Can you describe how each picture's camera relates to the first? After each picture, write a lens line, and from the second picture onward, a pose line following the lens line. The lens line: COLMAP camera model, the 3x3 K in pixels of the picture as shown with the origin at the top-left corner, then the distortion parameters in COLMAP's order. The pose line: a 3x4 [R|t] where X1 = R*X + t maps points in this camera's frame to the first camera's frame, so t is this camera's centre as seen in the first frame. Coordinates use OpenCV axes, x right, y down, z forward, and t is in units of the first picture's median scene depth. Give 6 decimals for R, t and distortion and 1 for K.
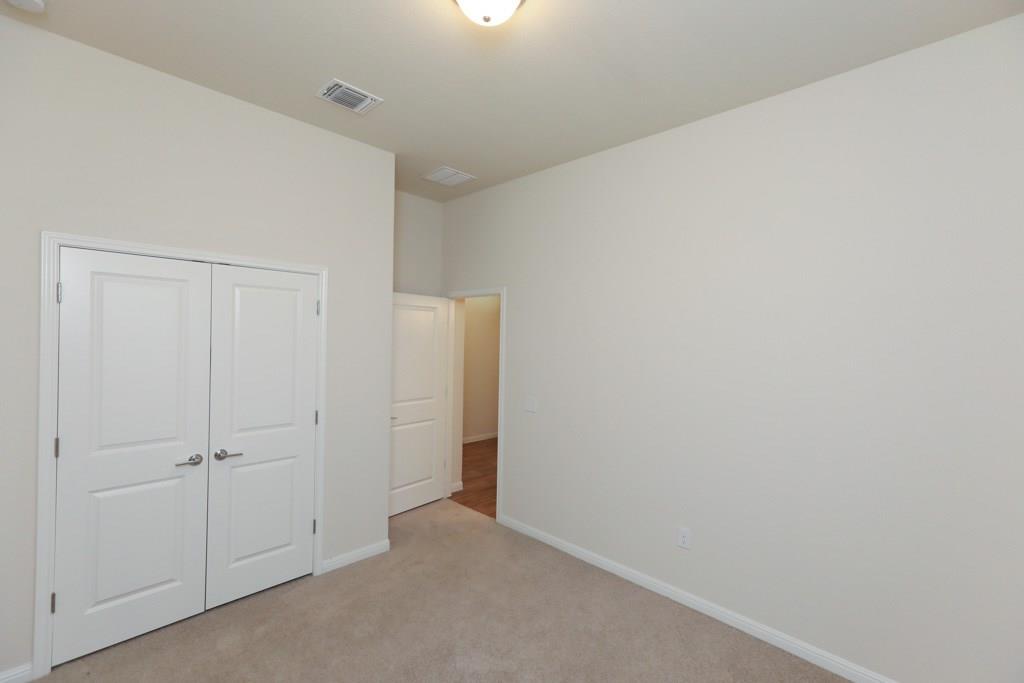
lens RADIAL K [[427.8, 0, 484.5], [0, 427.8, 334.5], [0, 0, 1]] dist [-0.014663, -0.000198]
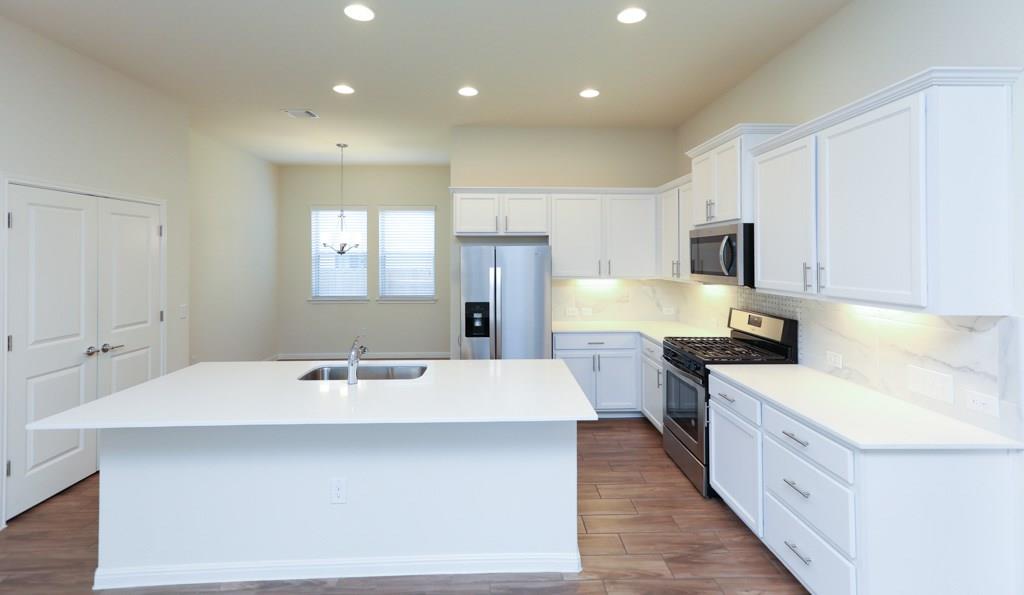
lens RADIAL K [[456.0, 0, 513.4], [0, 456.0, 246.6], [0, 0, 1]] dist [0.000277, 0.000021]
pose [[0.658133, 0.009610, 0.752840, -0.851603], [-0.006204, 0.999954, -0.007340, -0.016399], [-0.752876, 0.000160, 0.658162, -0.827258]]
